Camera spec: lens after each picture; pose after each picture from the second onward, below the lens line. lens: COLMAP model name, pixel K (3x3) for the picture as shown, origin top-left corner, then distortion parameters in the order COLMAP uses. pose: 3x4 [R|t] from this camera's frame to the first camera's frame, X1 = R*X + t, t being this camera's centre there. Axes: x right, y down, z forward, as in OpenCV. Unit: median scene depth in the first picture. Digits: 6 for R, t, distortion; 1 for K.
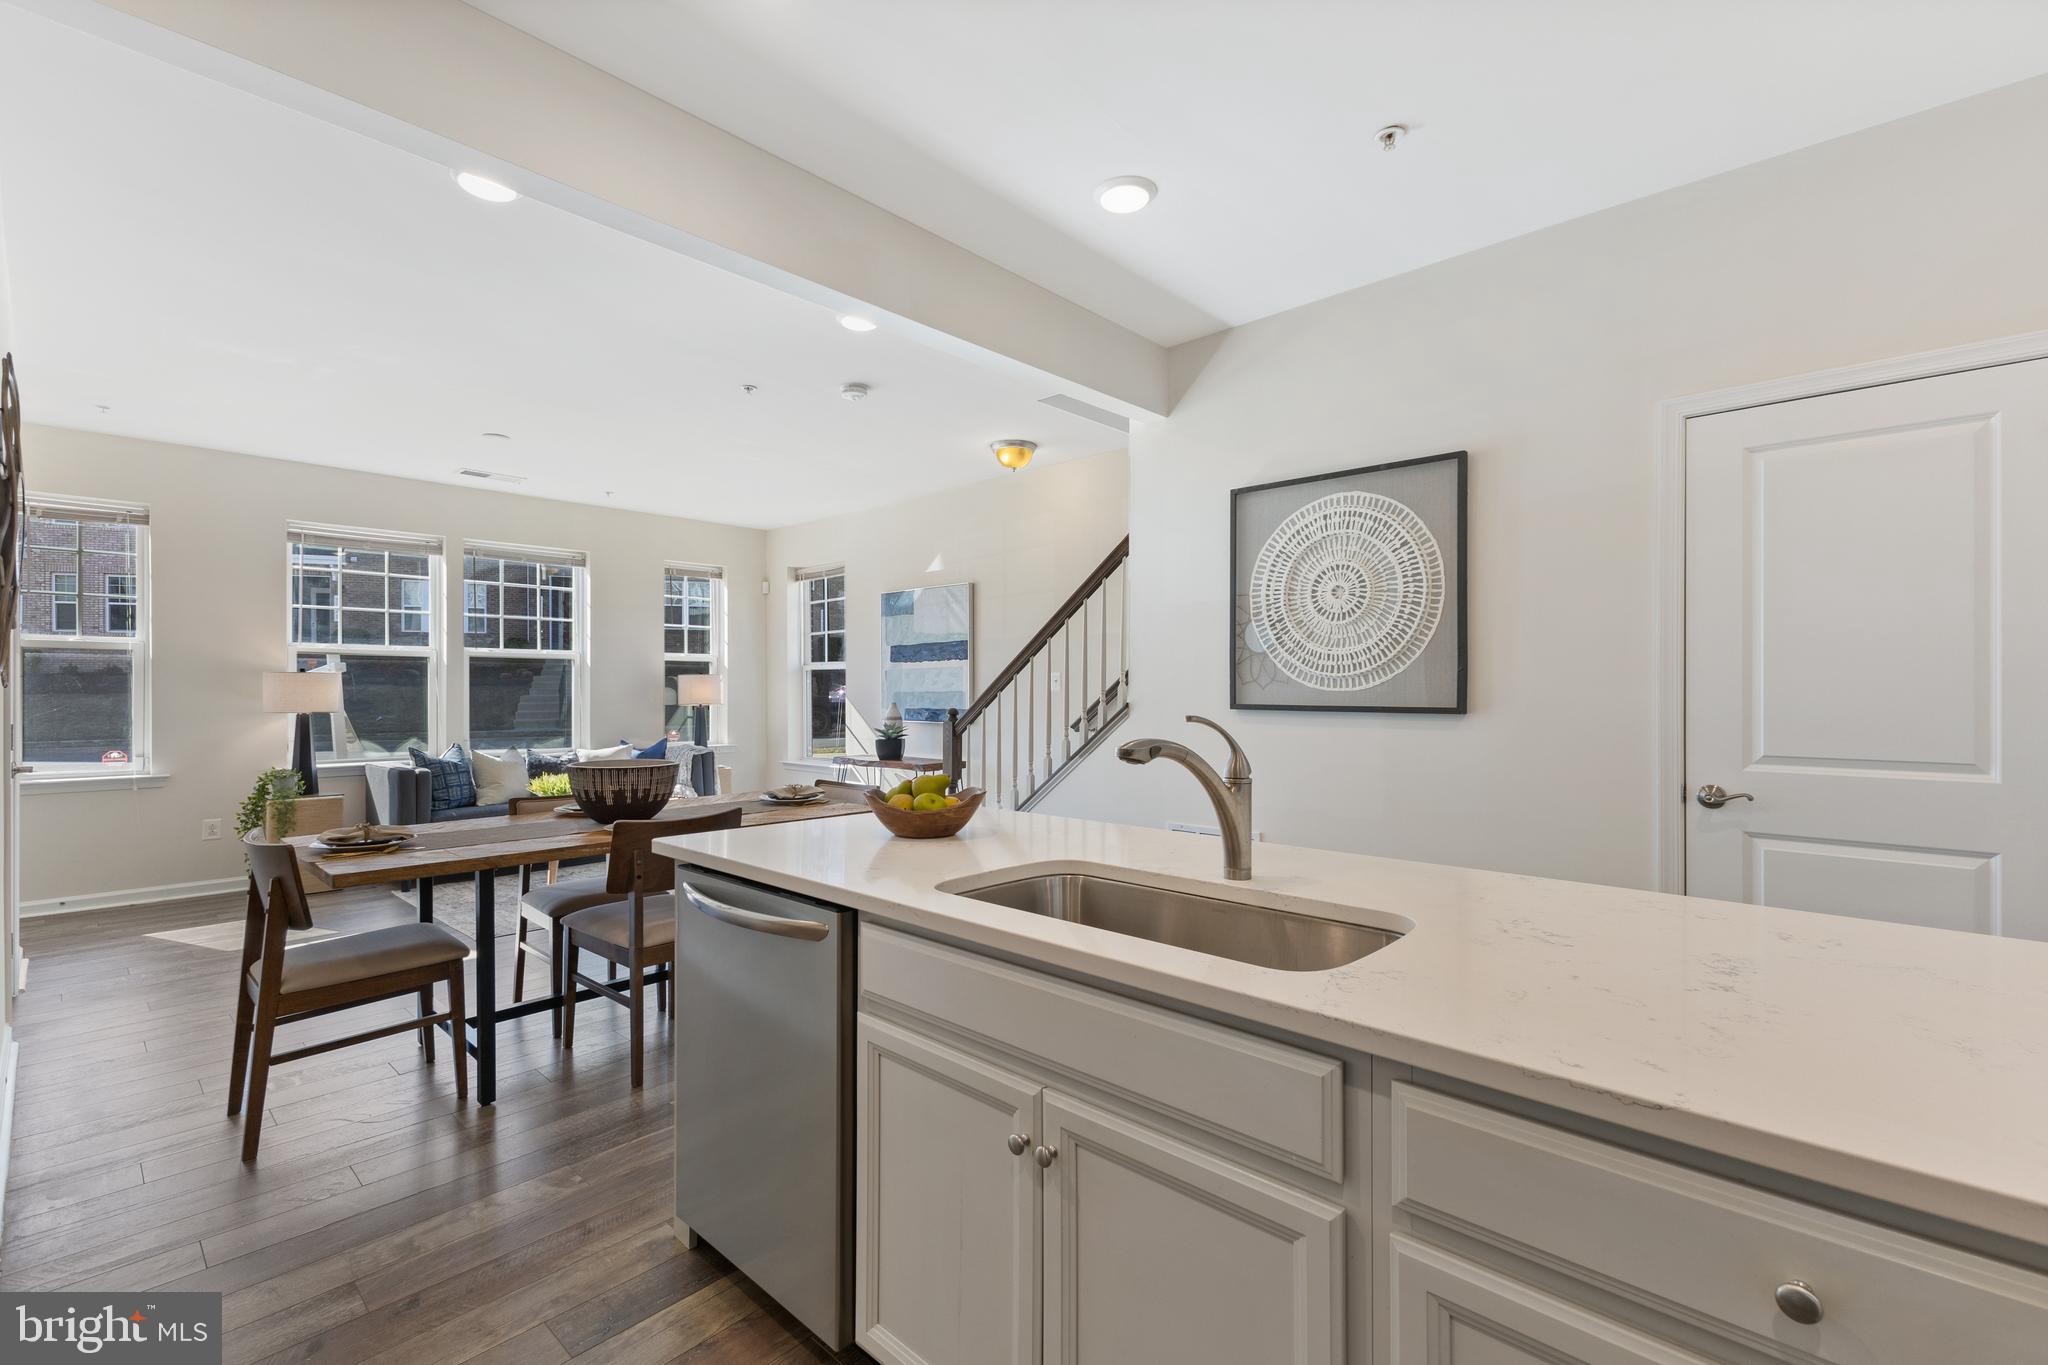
lens RADIAL K [[889.7, 0, 1029.5], [0, 889.7, 690.2], [0, 0, 1]] dist [0.013541, -0.003662]
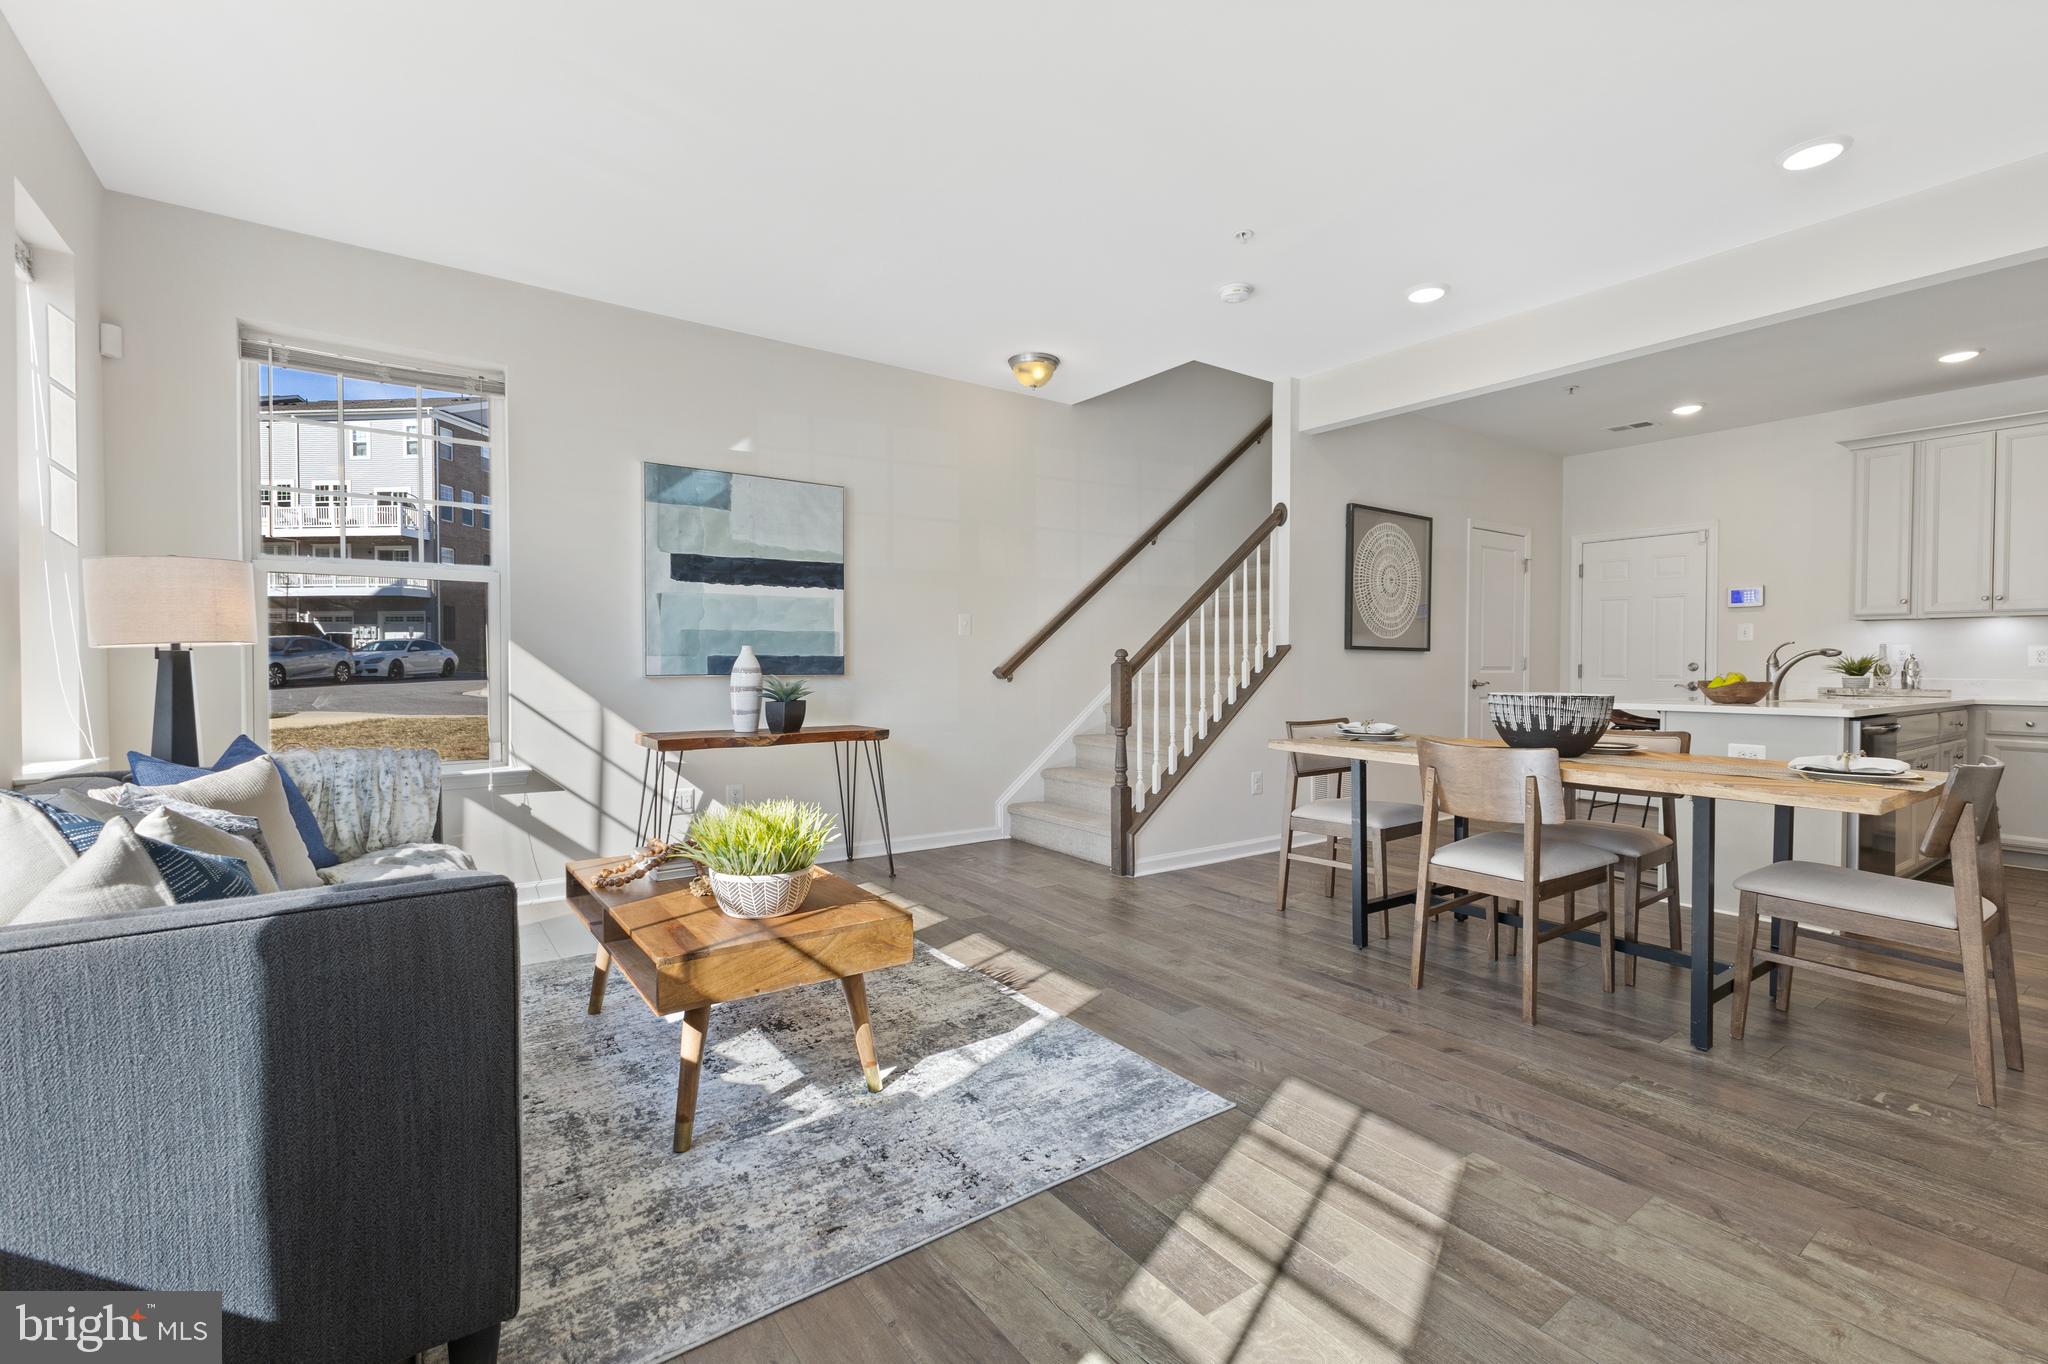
lens RADIAL K [[889.7, 0, 1031.4], [0, 889.7, 678.1], [0, 0, 1]] dist [0.013541, -0.003662]
pose [[0.197454, -0.014456, 0.980206, -0.927517], [-0.002583, 0.999880, 0.015266, 0.033171], [-0.980309, -0.005546, 0.197393, 0.844470]]
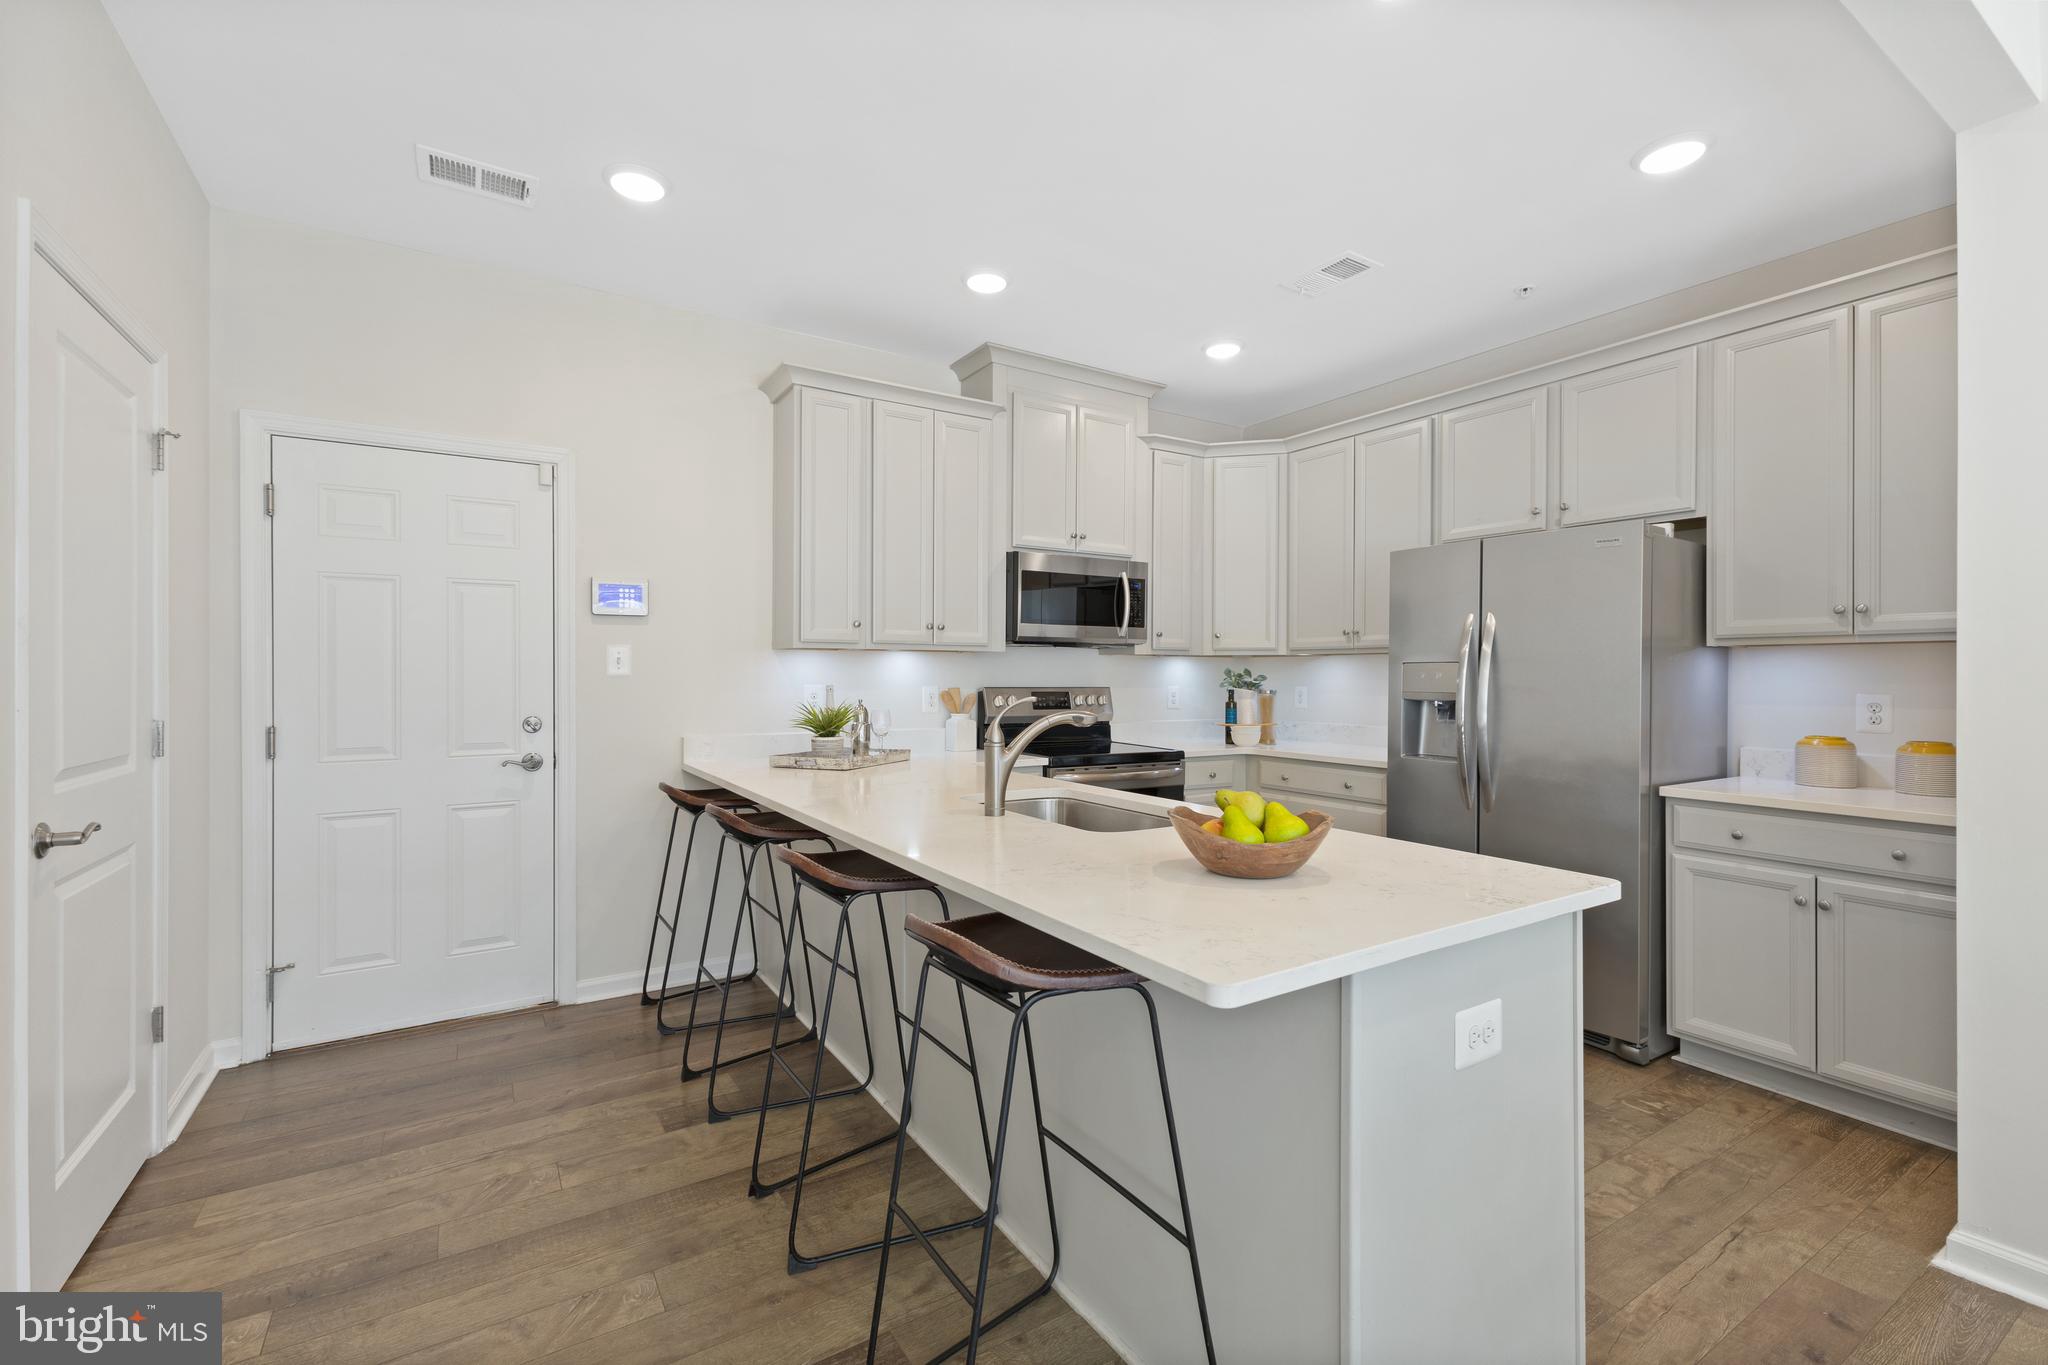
lens RADIAL K [[889.7, 0, 1034.4], [0, 889.7, 674.6], [0, 0, 1]] dist [0.013541, -0.003662]
pose [[-0.966121, -0.000603, 0.258087, -0.055326], [-0.000598, 1.000000, 0.000097, -0.001136], [-0.258087, -0.000061, -0.966122, 0.717189]]
